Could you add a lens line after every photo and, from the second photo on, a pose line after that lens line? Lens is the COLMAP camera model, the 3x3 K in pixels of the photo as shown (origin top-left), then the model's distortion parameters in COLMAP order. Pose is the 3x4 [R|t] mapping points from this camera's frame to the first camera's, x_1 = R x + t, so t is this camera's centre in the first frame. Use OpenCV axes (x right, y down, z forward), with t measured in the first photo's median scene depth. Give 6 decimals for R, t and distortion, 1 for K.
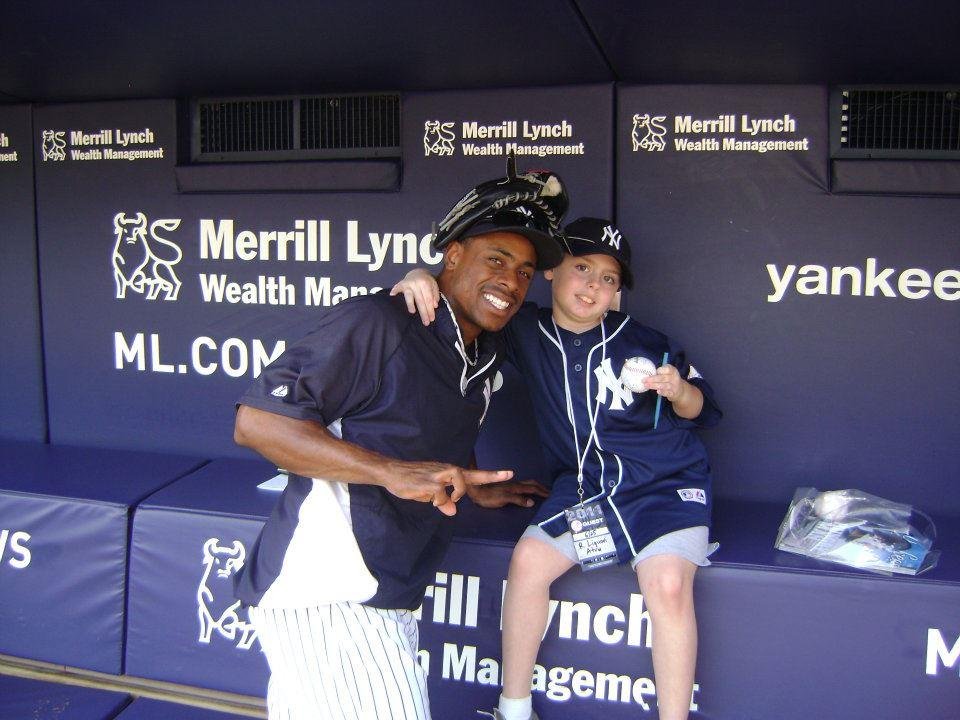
lens RADIAL K [[1016.8, 0, 480.0], [0, 1016.8, 360.0], [0, 0, 1]] dist [-0.131816, 0.045629]
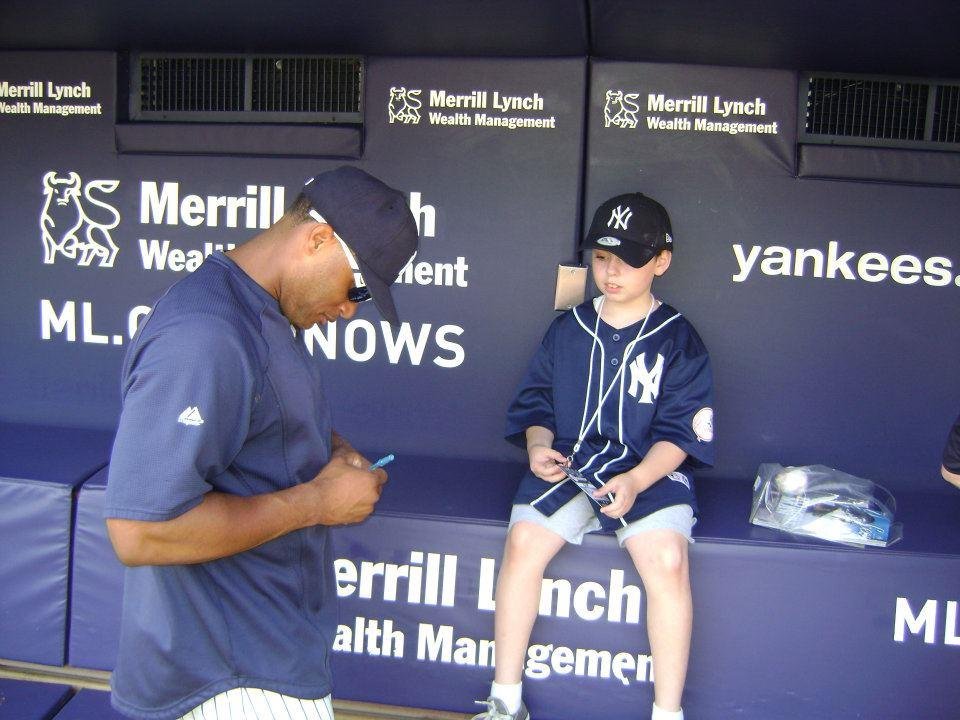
lens RADIAL K [[1016.8, 0, 480.0], [0, 1016.8, 360.0], [0, 0, 1]] dist [-0.131816, 0.045629]
pose [[0.988702, 0.009450, 0.149598, -0.115622], [-0.013338, 0.999598, 0.025008, -0.000348], [-0.149302, -0.026721, 0.988431, 0.026580]]
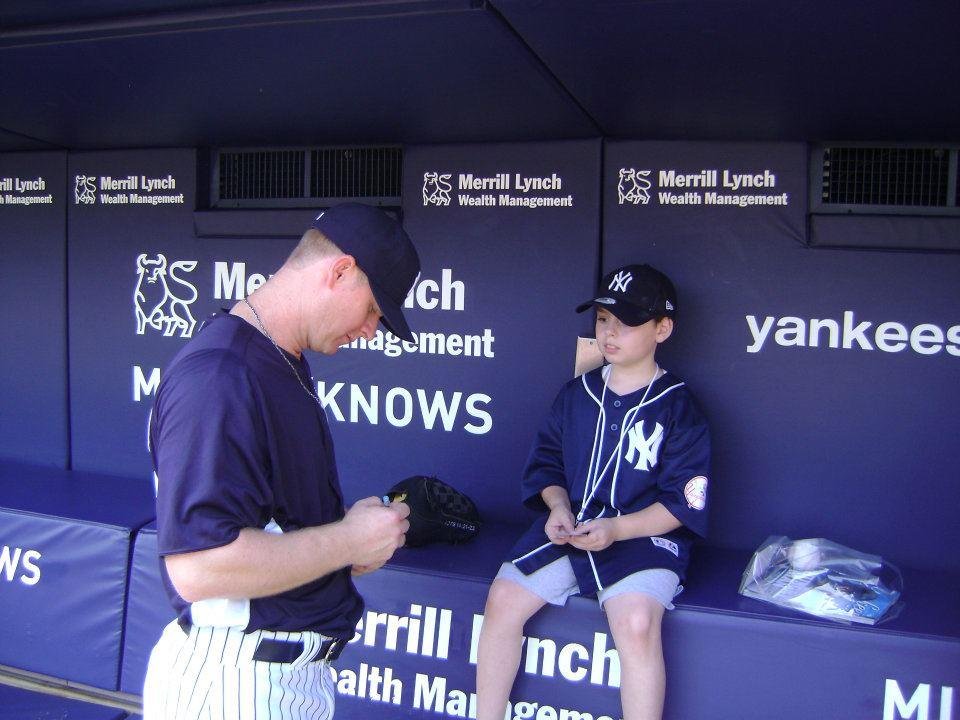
lens RADIAL K [[1016.8, 0, 480.0], [0, 1016.8, 360.0], [0, 0, 1]] dist [-0.131816, 0.045629]
pose [[0.997276, 0.026507, -0.068839, 0.084145], [-0.030060, 0.998240, -0.051113, 0.010107], [0.067363, 0.053043, 0.996318, -0.035257]]
